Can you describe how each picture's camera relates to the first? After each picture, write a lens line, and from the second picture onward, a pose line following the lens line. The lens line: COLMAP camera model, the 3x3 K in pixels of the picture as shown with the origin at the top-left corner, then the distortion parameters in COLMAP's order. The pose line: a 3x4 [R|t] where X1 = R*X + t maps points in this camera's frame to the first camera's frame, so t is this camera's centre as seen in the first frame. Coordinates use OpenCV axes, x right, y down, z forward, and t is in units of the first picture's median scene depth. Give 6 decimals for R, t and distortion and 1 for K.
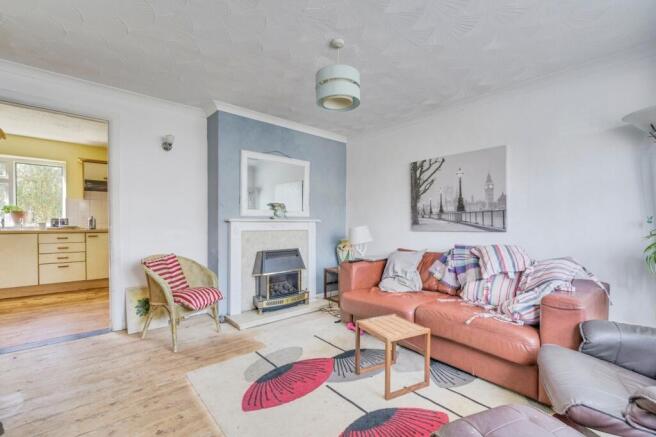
lens RADIAL K [[293.0, 0, 329.1], [0, 293.0, 230.1], [0, 0, 1]] dist [-0.001000, -0.000083]
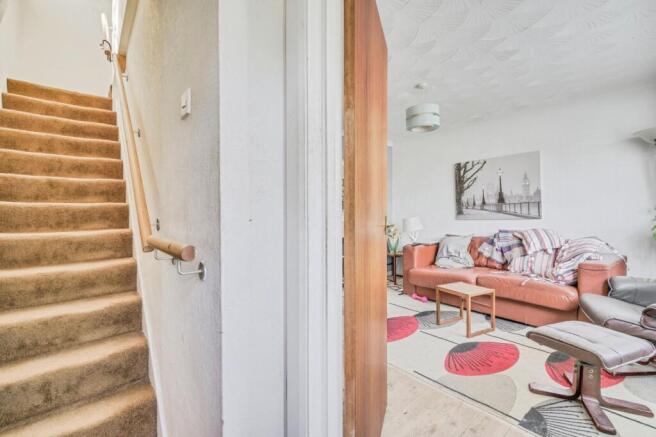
lens RADIAL K [[286.2, 0, 332.3], [0, 286.2, 219.6], [0, 0, 1]] dist [0.000336, -0.000062]
pose [[0.999405, -0.020185, -0.027986, -0.272225], [0.019986, 0.999773, -0.007387, 0.001092], [0.028128, 0.006824, 0.999581, -0.272164]]
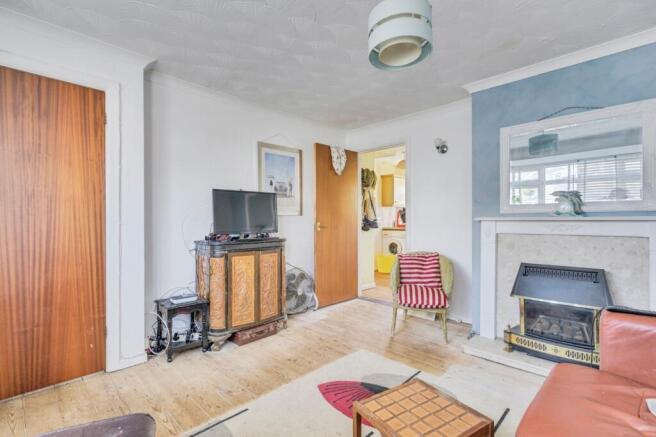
lens RADIAL K [[311.9, 0, 328.0], [0, 311.9, 218.5], [0, 0, 1]] dist [0.000777, 0.000016]
pose [[0.052592, -0.008858, -0.998577, 0.571835], [-0.021882, 0.999710, -0.010021, -0.019671], [0.998376, 0.022378, 0.052383, 0.575349]]
